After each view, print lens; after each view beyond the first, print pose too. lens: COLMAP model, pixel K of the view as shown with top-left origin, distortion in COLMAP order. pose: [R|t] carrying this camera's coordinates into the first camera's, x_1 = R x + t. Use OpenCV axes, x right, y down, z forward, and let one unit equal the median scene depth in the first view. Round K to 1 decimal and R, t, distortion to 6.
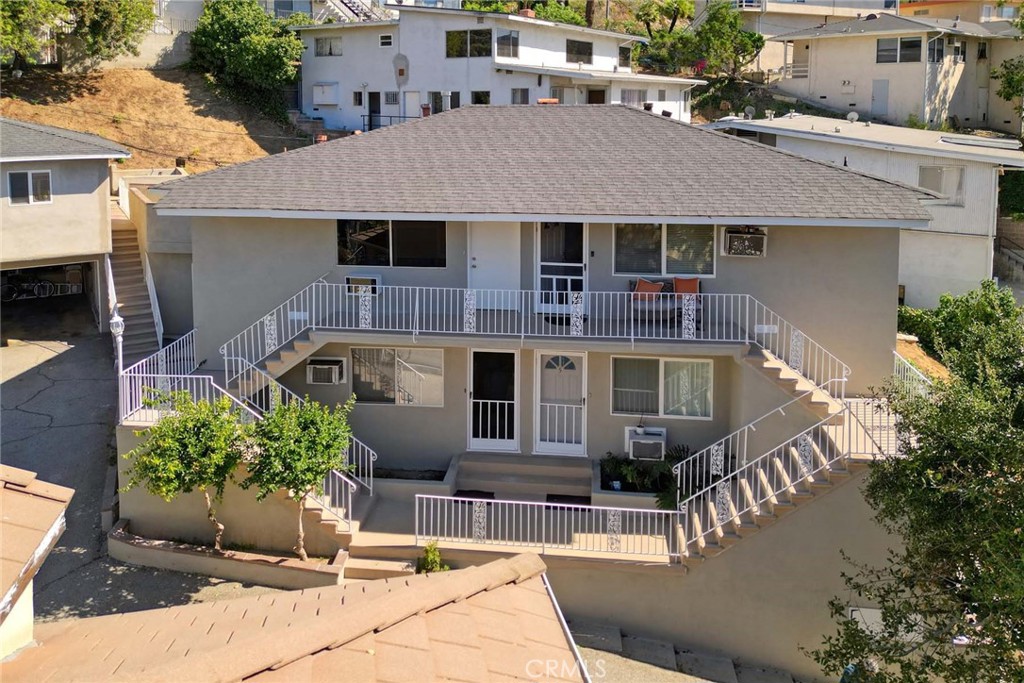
lens RADIAL K [[842.8, 0, 575.9], [0, 842.8, 251.0], [0, 0, 1]] dist [0.055744, -0.033420]
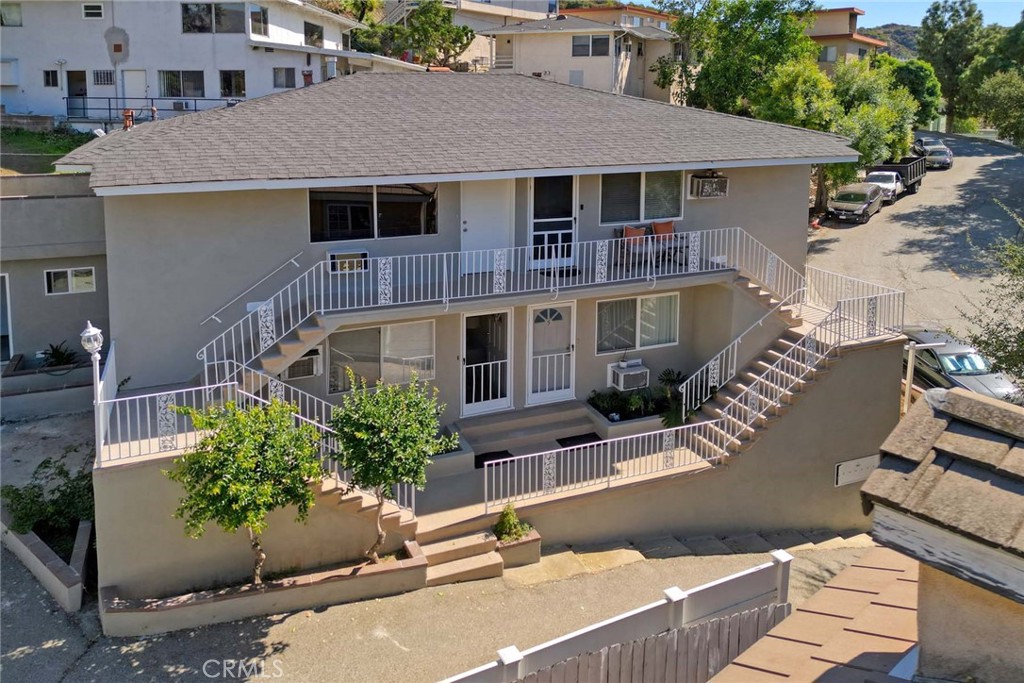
lens RADIAL K [[735.7, 0, 608.5], [0, 735.7, 258.2], [0, 0, 1]] dist [0.034186, -0.001728]
pose [[0.872023, -0.108331, 0.477326, -0.273694], [0.090473, 0.994070, 0.060322, 0.010103], [-0.481030, -0.009417, 0.876653, 0.119418]]
